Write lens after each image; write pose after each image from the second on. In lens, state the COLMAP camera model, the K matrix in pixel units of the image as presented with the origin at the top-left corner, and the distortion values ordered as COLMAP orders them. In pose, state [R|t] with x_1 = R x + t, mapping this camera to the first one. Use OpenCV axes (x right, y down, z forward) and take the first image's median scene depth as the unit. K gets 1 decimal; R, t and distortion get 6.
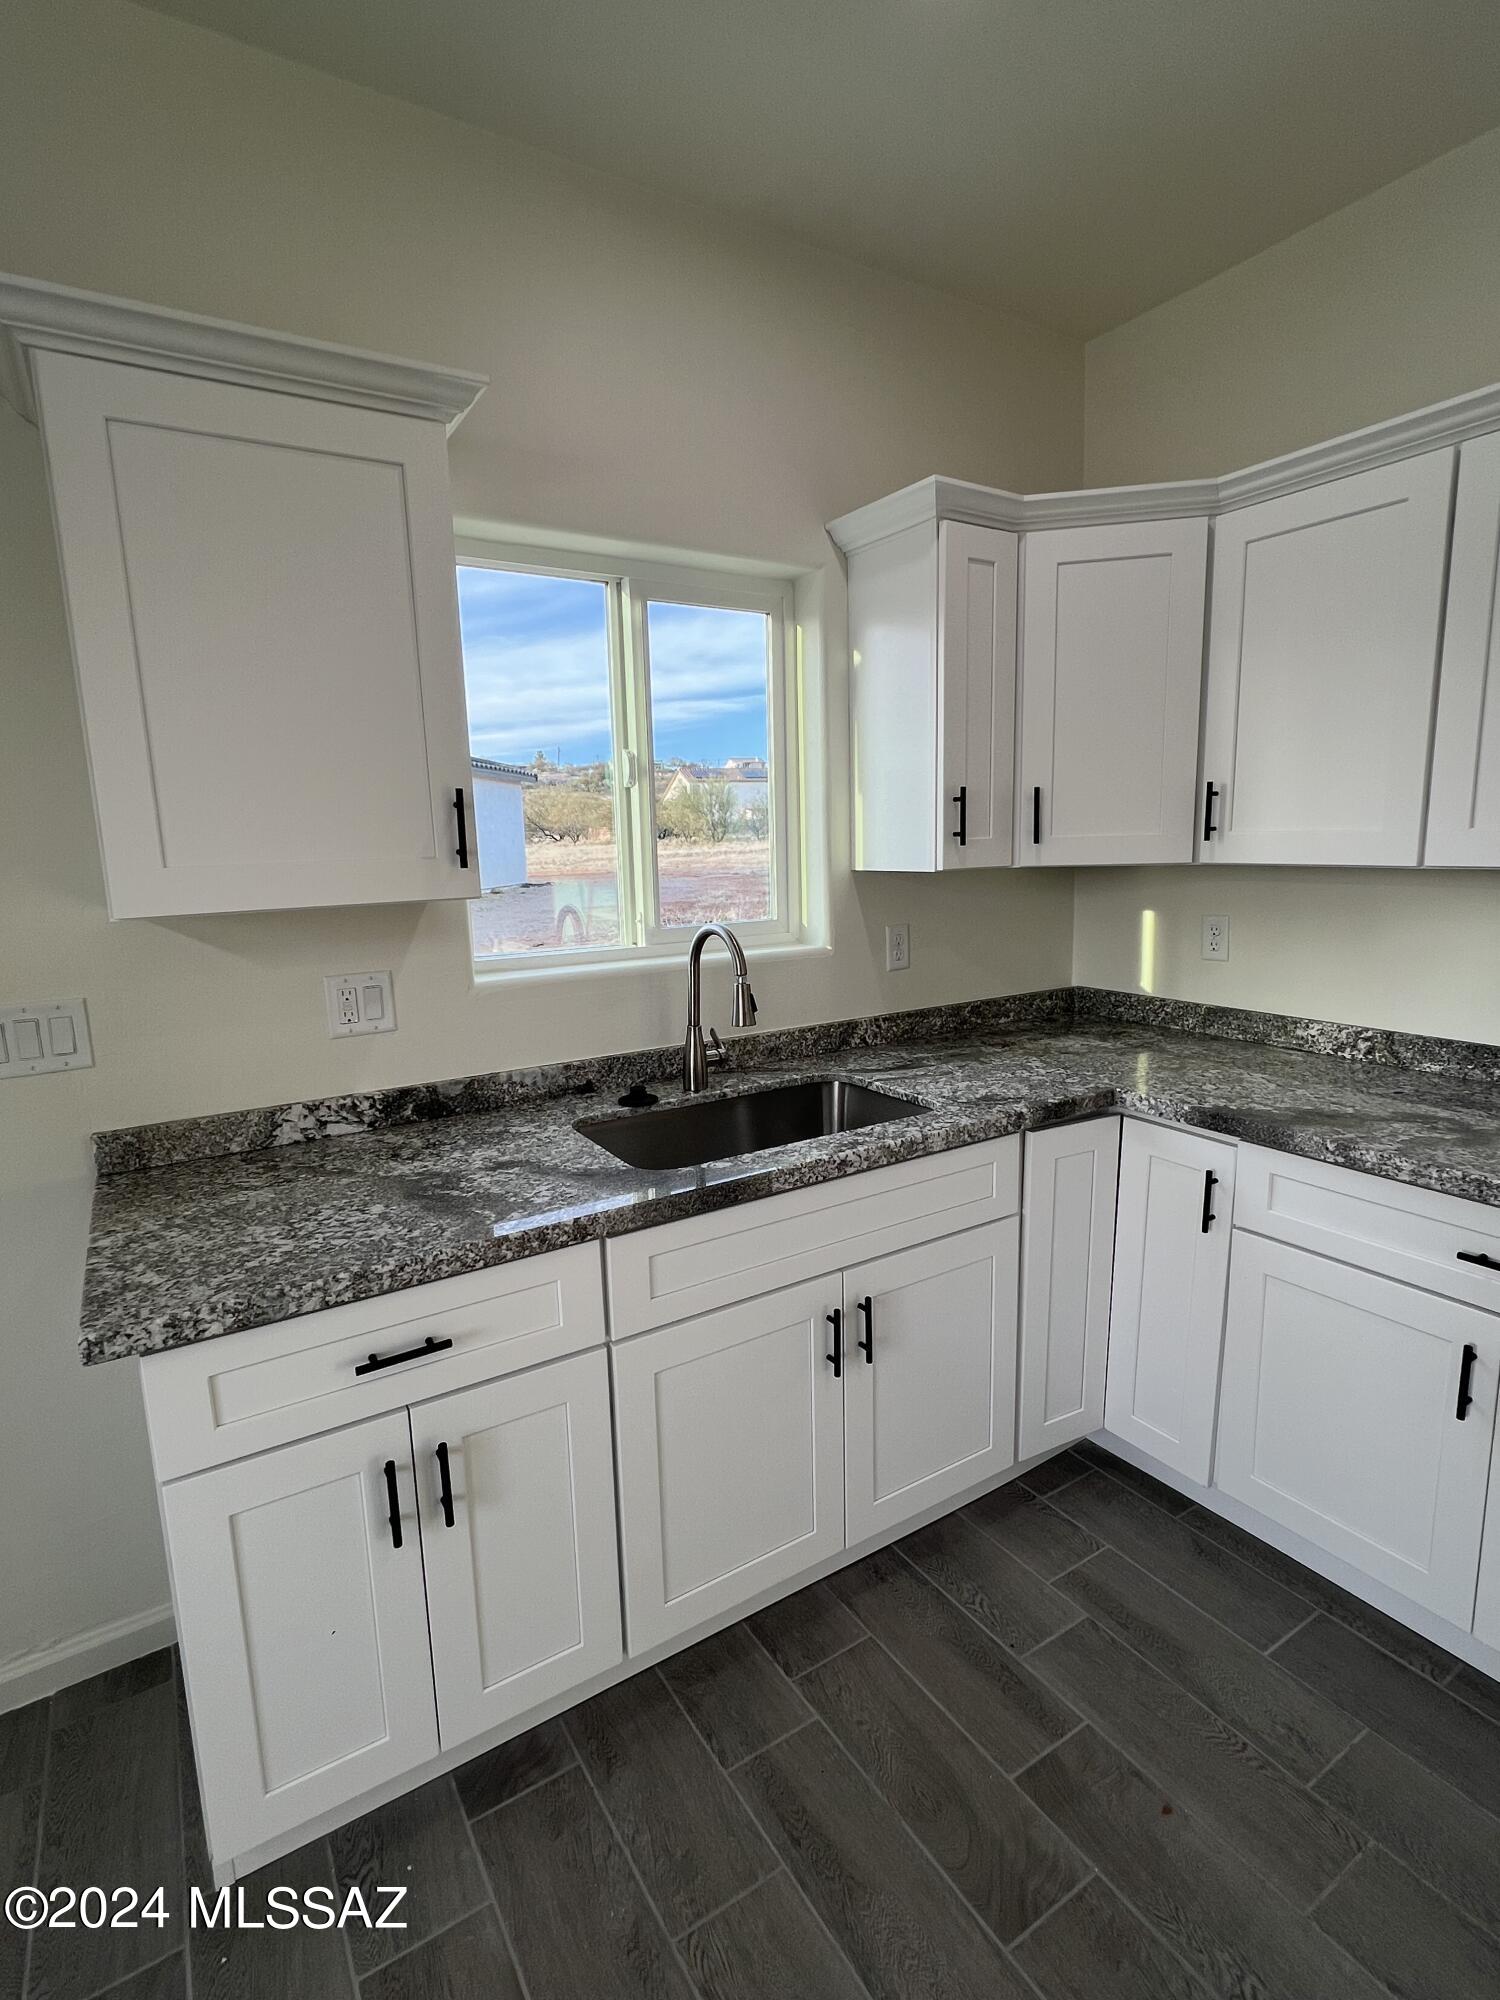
lens RADIAL K [[978.8, 0, 747.3], [0, 978.8, 998.6], [0, 0, 1]] dist [0.001176, 0.000263]
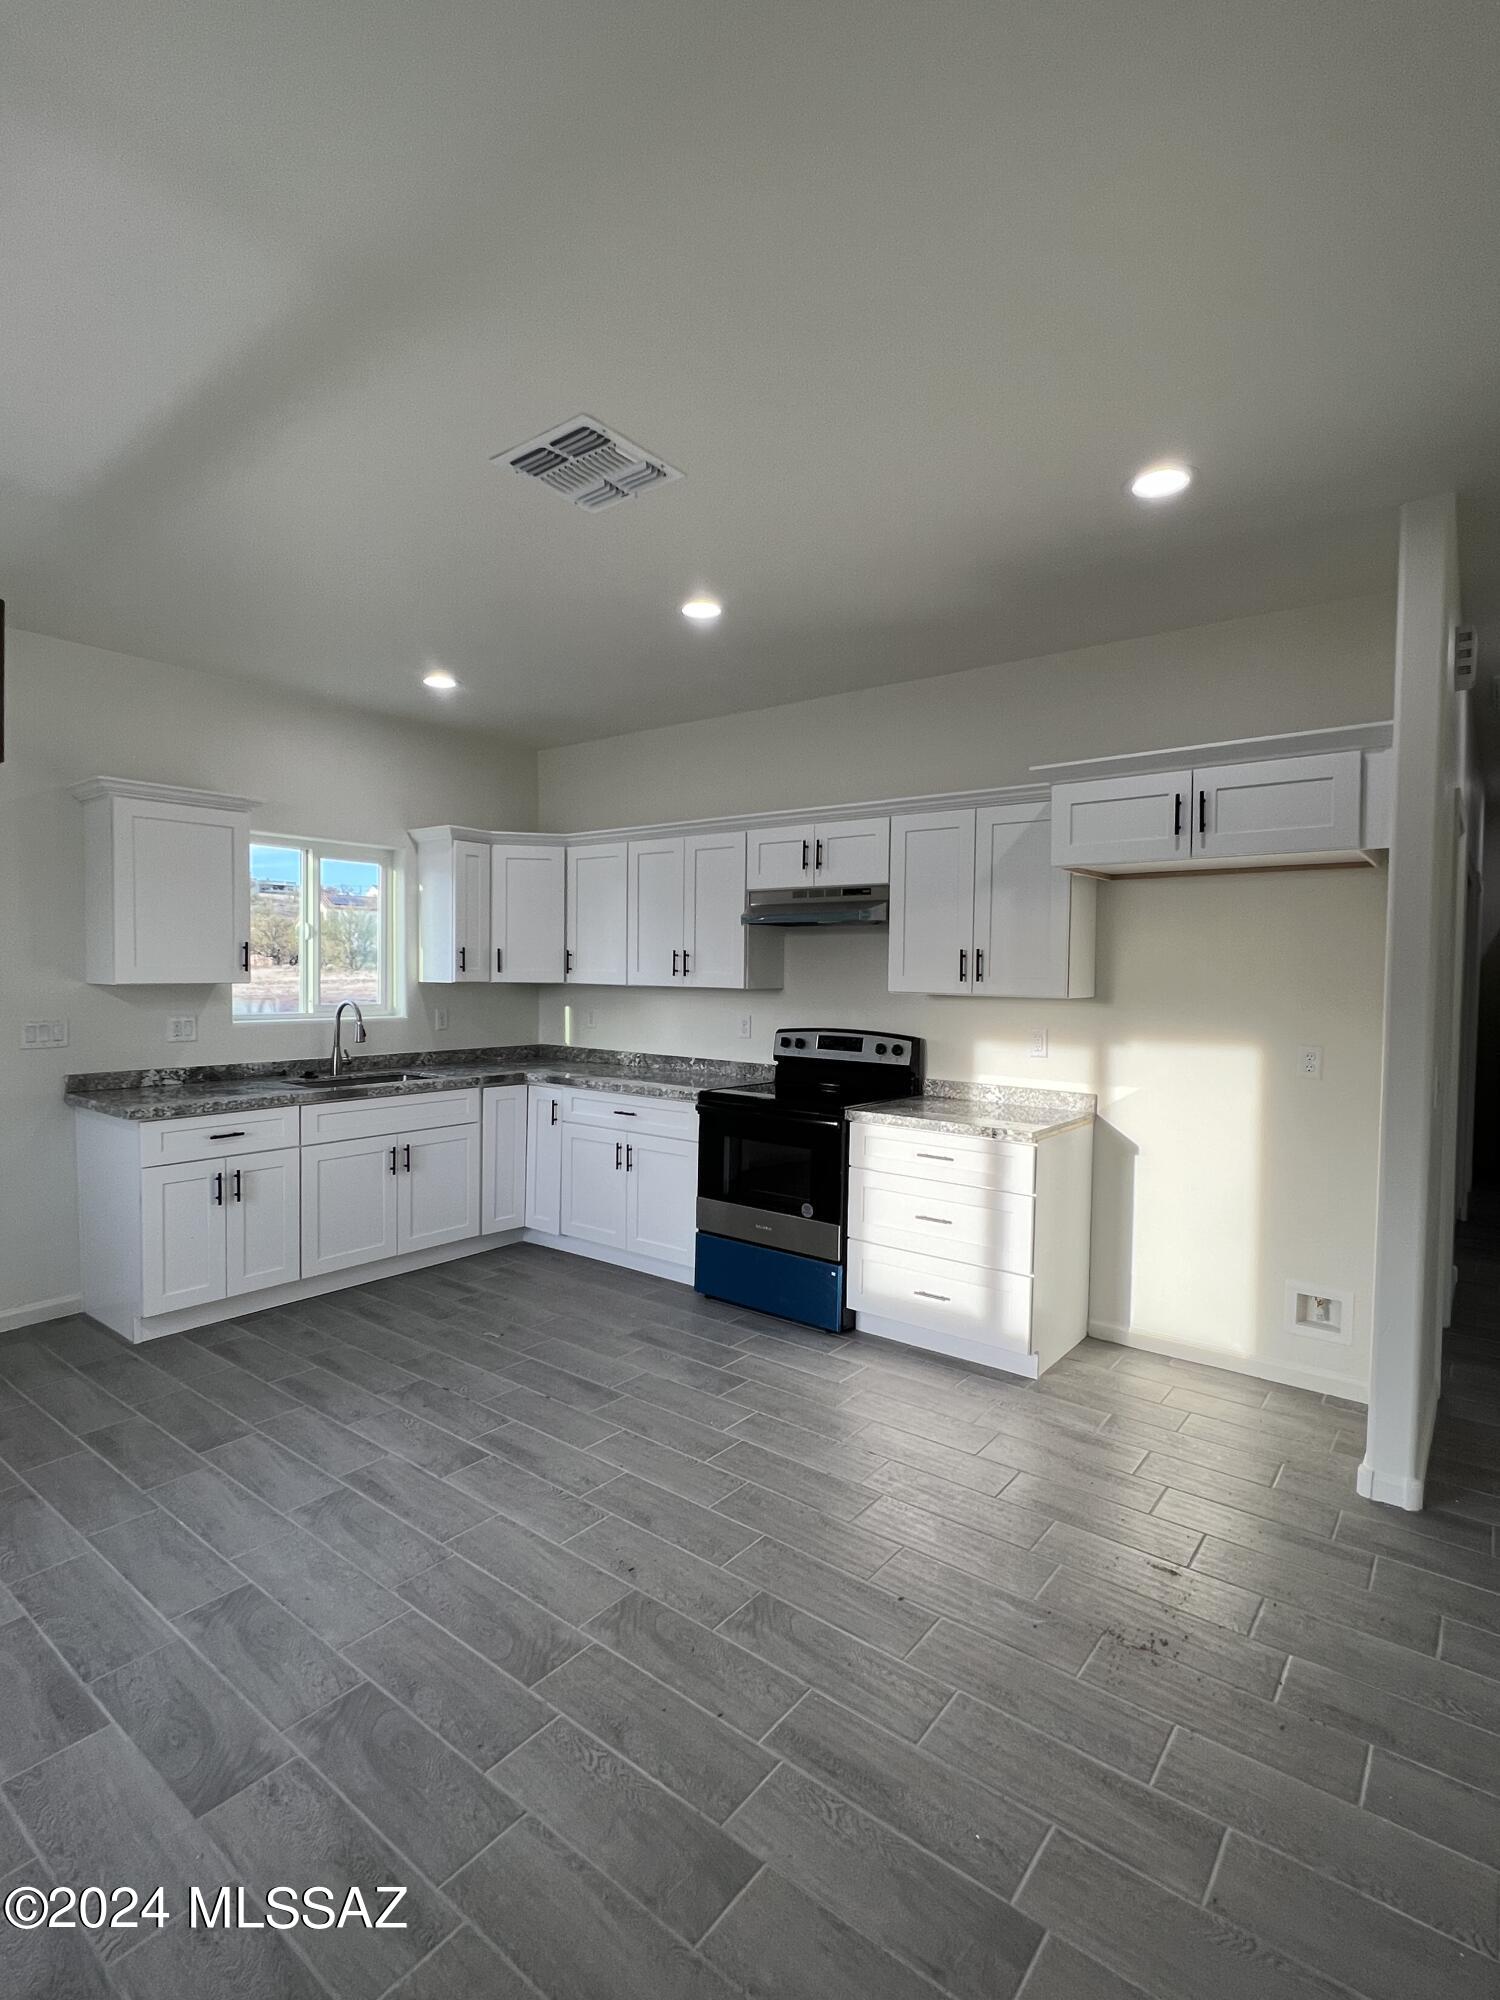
lens RADIAL K [[978.8, 0, 747.3], [0, 978.8, 998.6], [0, 0, 1]] dist [0.001176, 0.000263]
pose [[0.938711, 0.027635, 0.343595, 0.057046], [0.019853, 0.990792, -0.133927, 0.247343], [-0.344133, 0.132541, 0.929519, -1.479022]]
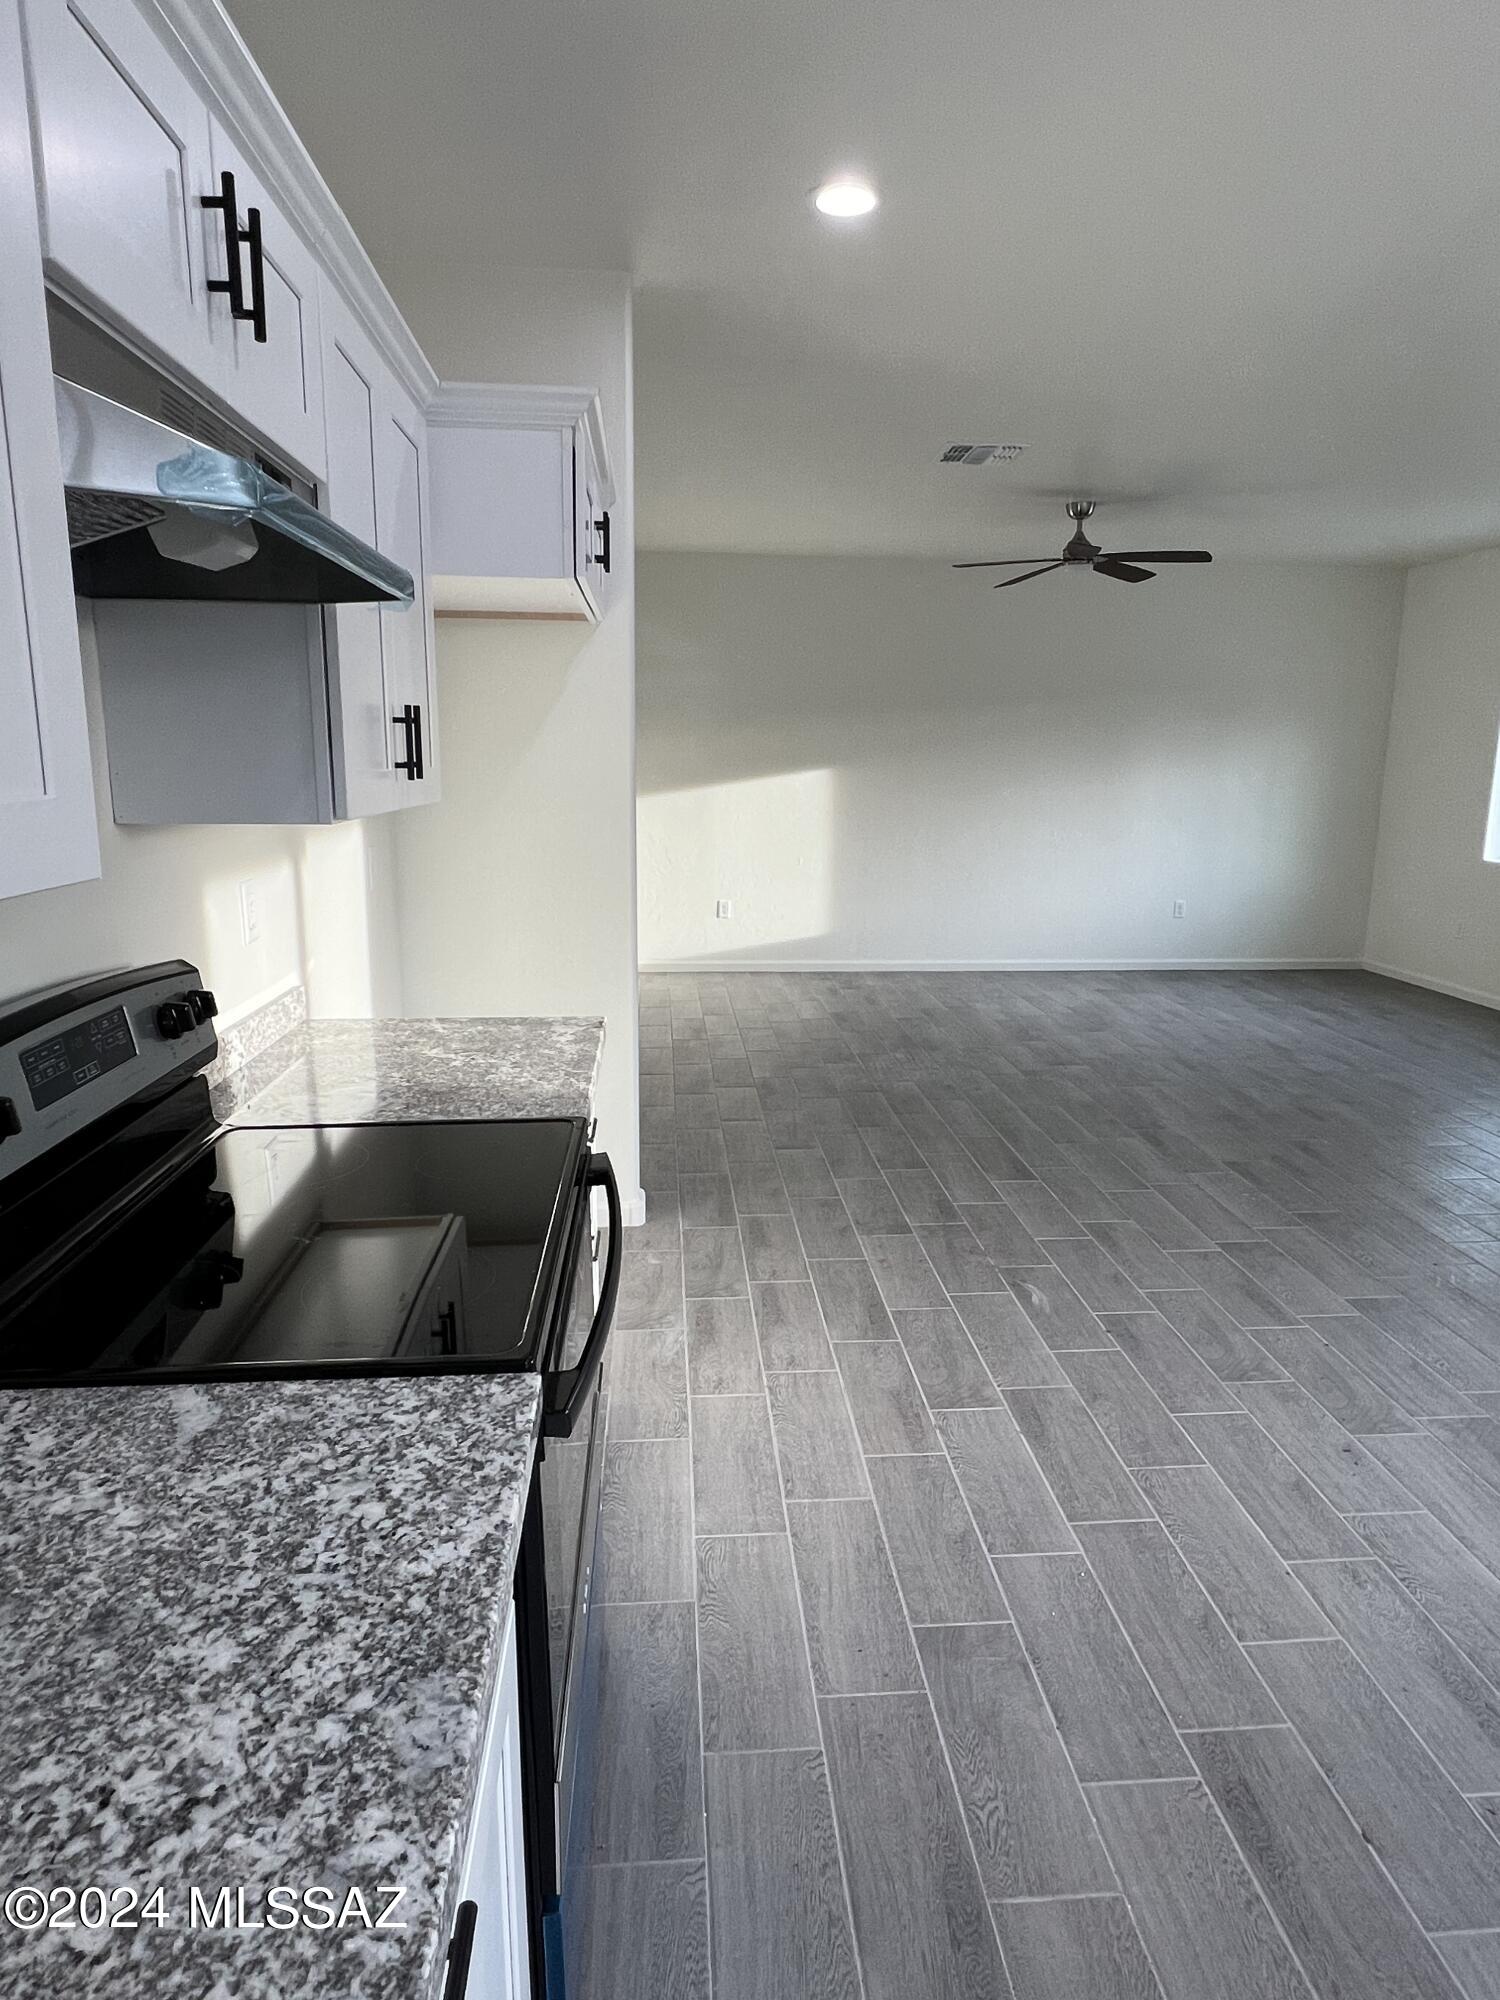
lens RADIAL K [[1175.0, 0, 751.5], [0, 1175.0, 1004.3], [0, 0, 1]] dist [0.000545, 0.001533]
pose [[-0.885925, -0.081717, 0.456574, 0.370764], [0.087324, 0.937371, 0.337211, -0.159652], [-0.455535, 0.338613, -0.823304, 0.867360]]
